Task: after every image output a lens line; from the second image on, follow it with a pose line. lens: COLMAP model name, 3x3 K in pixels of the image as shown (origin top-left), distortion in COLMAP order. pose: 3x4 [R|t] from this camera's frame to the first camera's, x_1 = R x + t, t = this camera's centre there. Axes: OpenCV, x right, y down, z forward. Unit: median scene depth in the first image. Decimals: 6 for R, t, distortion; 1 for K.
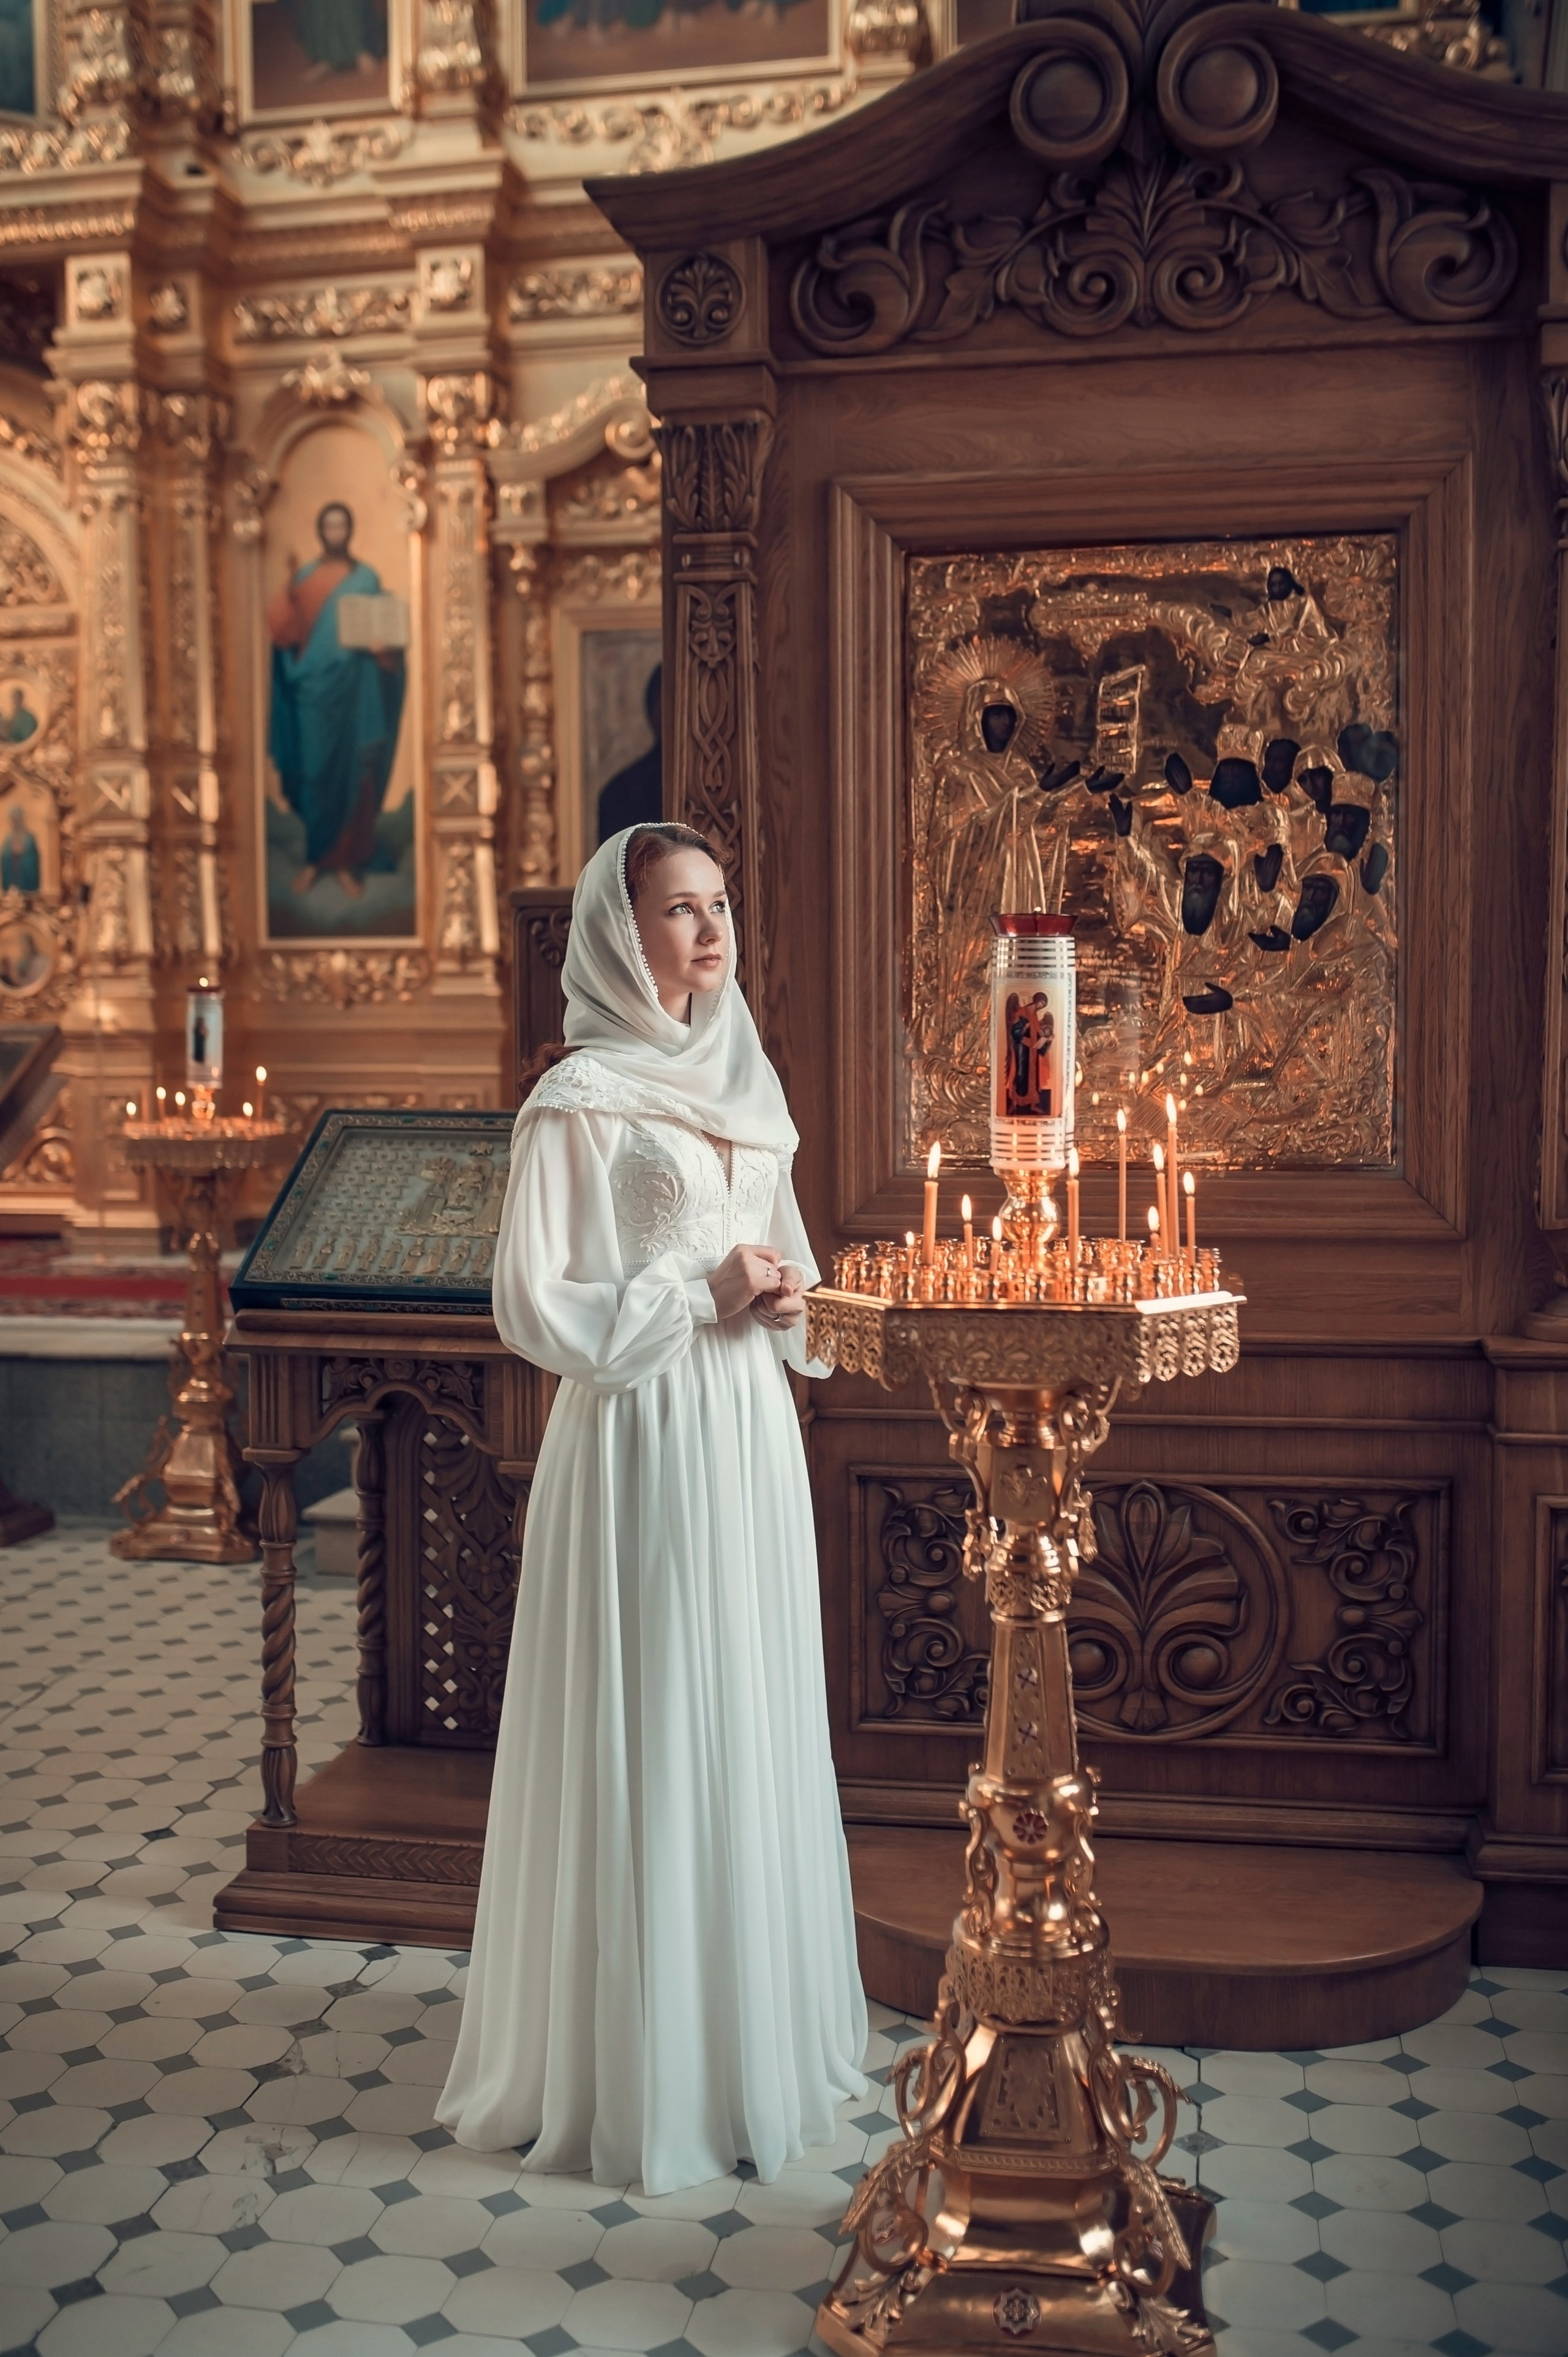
lens RADIAL K [[2244.8, 0, 798.2], [0, 2244.8, 1146.1], [0, 0, 1]] dist [-0.070740, 0.097593]
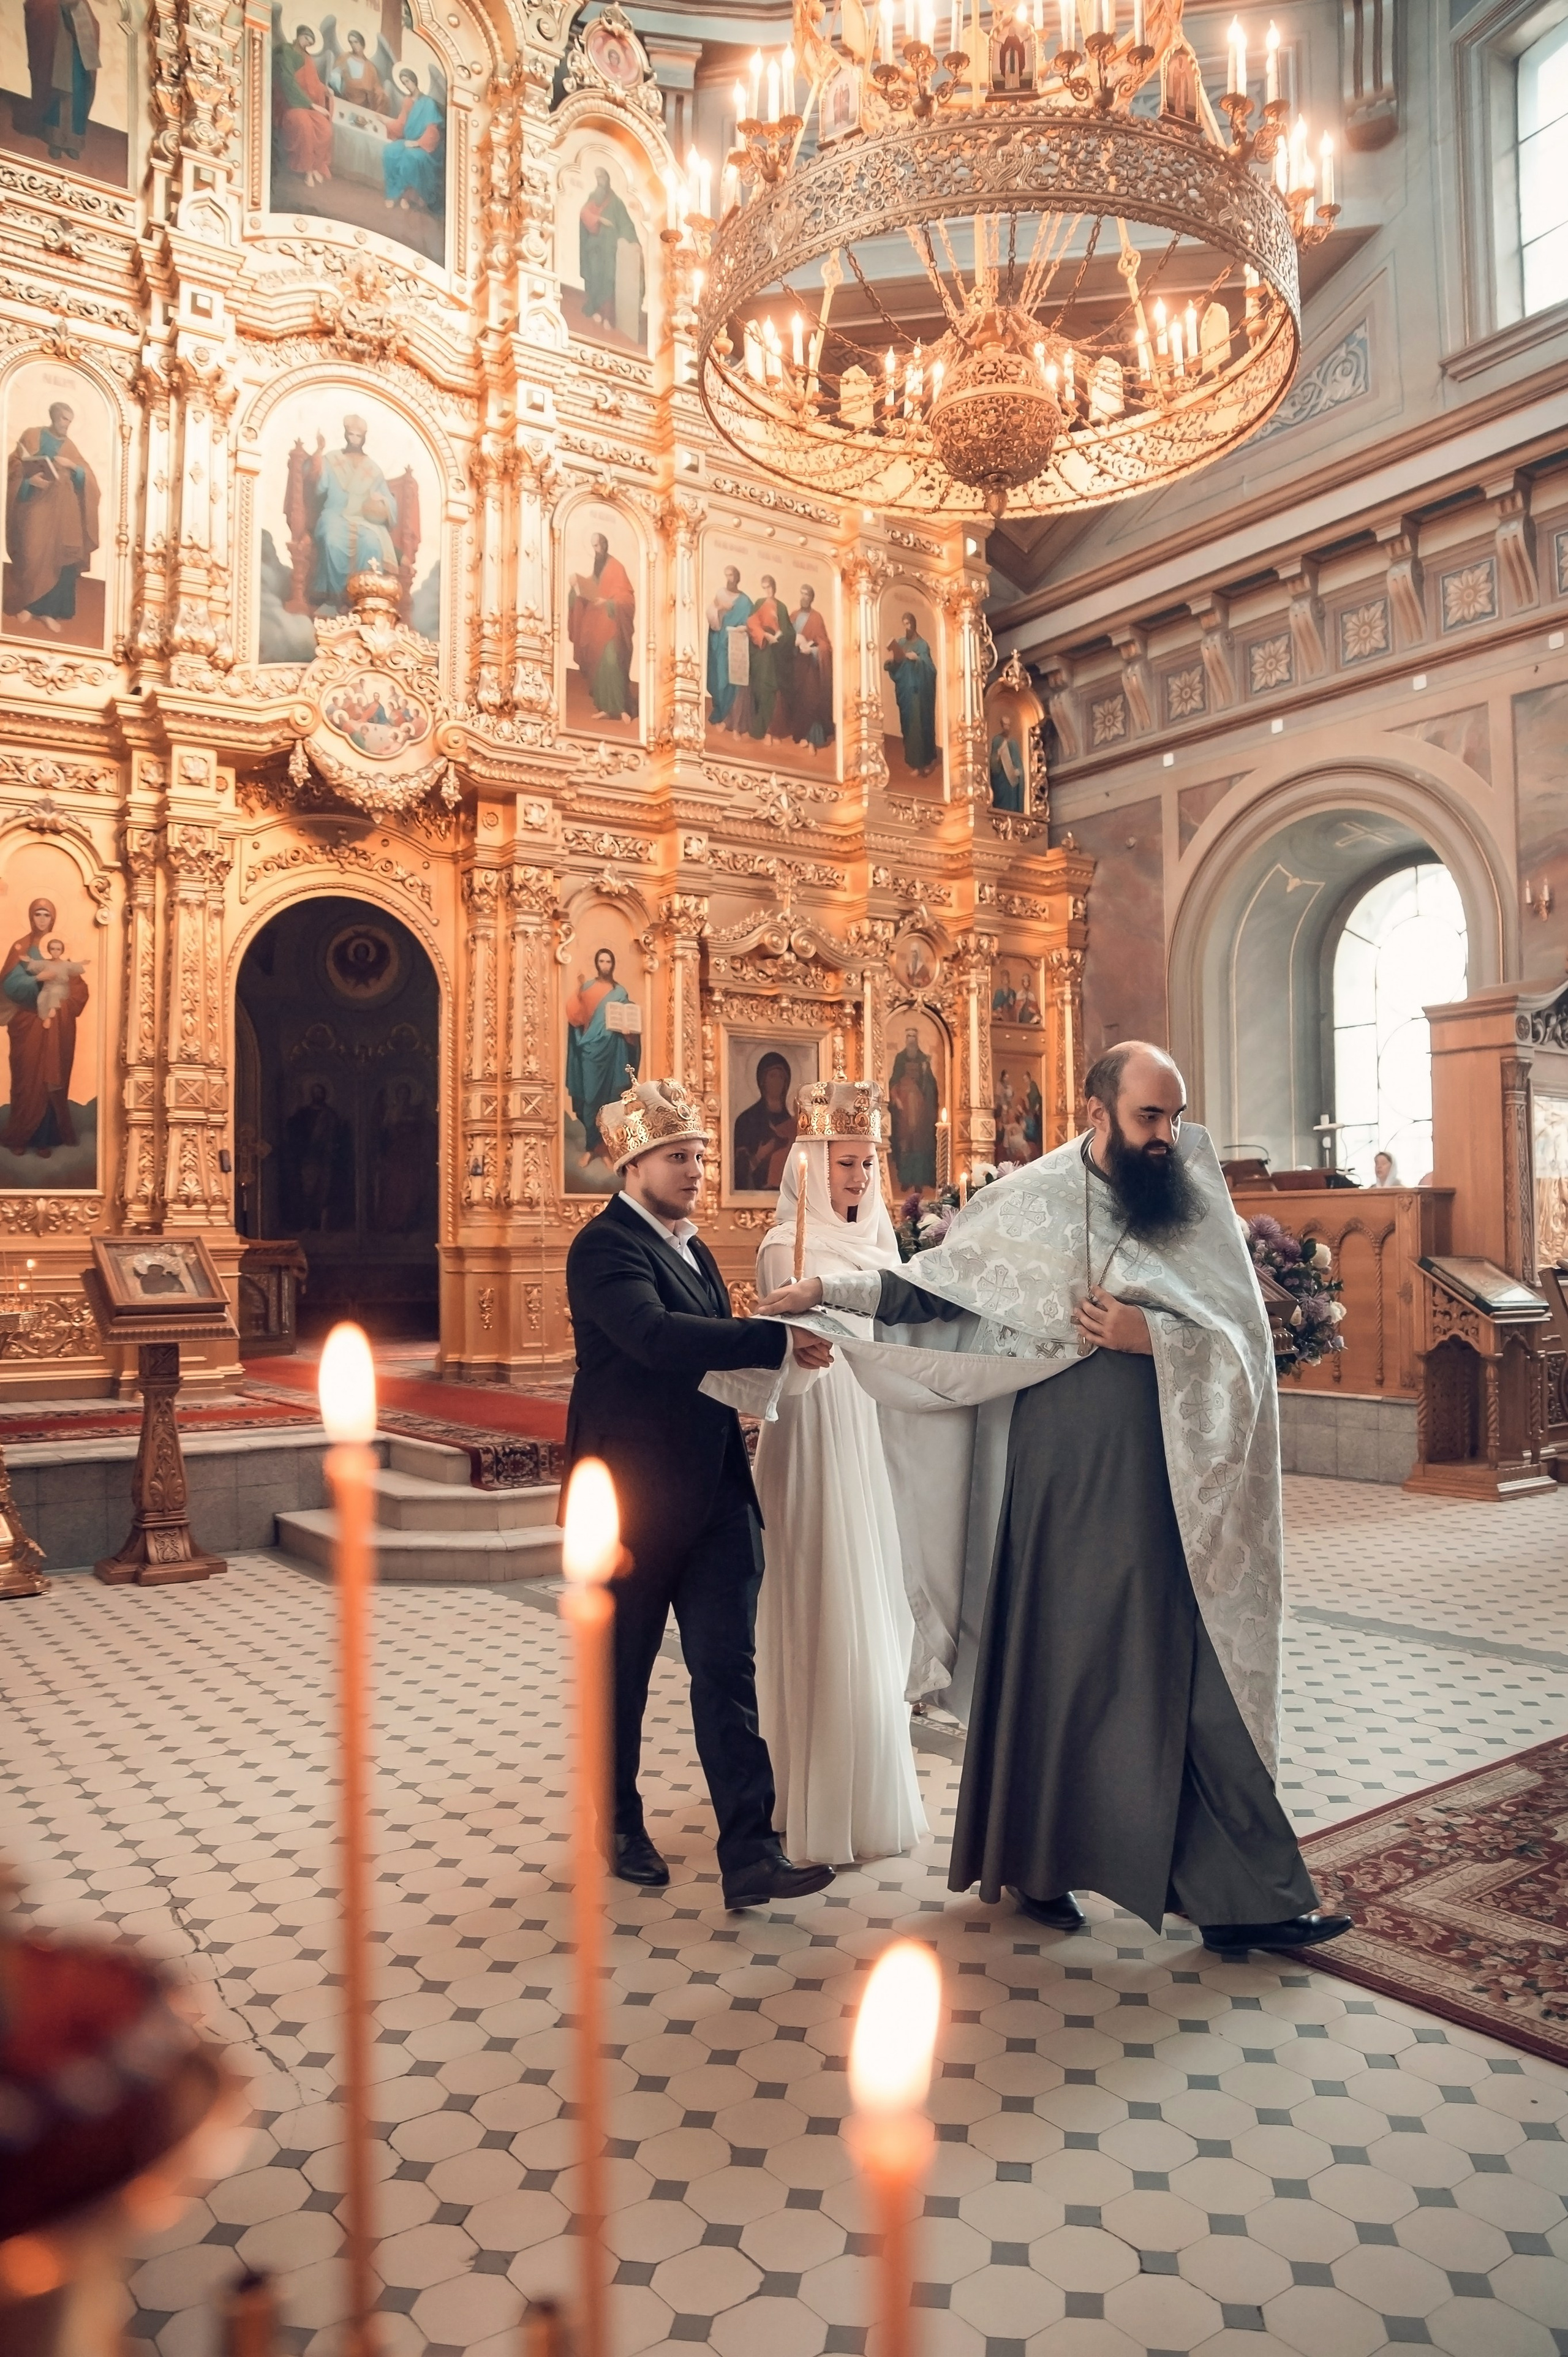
lens RADIAL K [[1636.9, 0, 789.5], [0, 1636.9, 1205.9], [0, 0, 1]] dist [-0.141136, 0.103750]
pose [[0.698589, 0.017919, 0.715299, -1.071035], [0.050053, 0.996014, -0.073835, 0.018700], [-0.713770, 0.087383, 0.694907, 0.012462]]
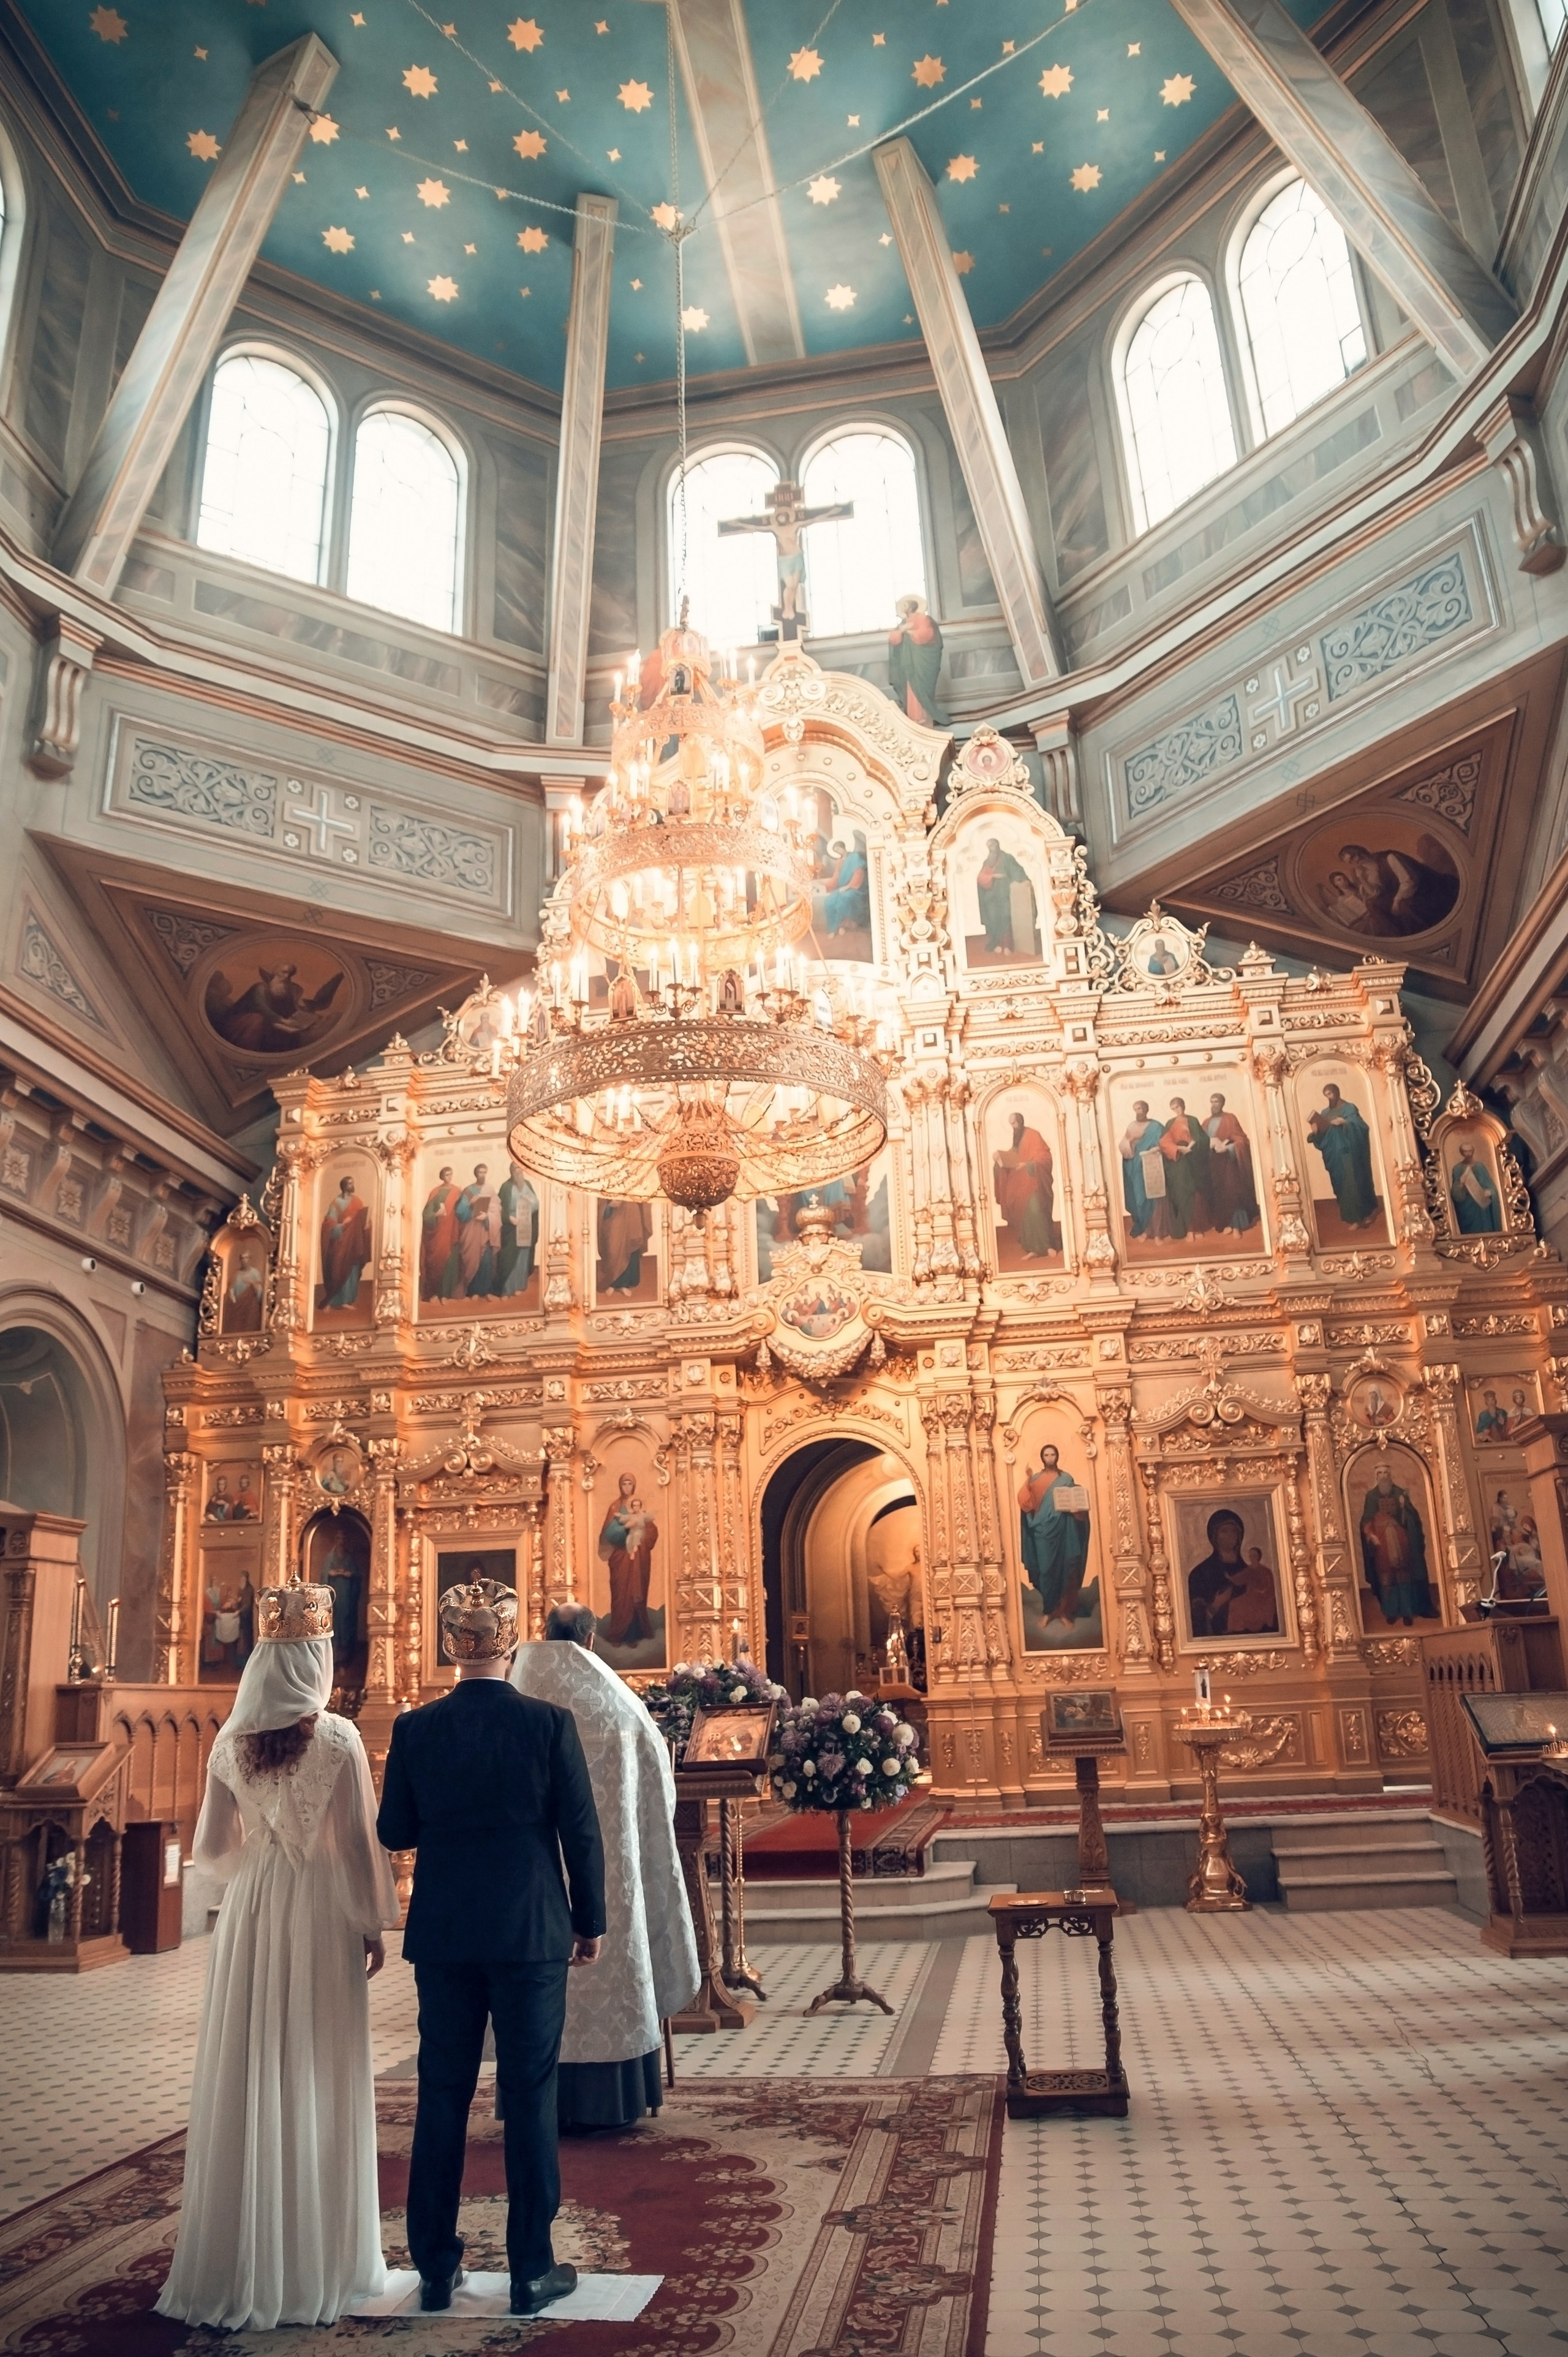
lens RADIAL K [[1636.9, 0, 789.5], [0, 1636.9, 1205.9], [0, 0, 1]] dist [-0.141136, 0.103750]
pose [[0.998858, -0.020052, 0.043373, -0.544655], [0.034035, 0.935671, -0.351230, 0.042212], [-0.033540, 0.352305, 0.935284, -0.572732]]
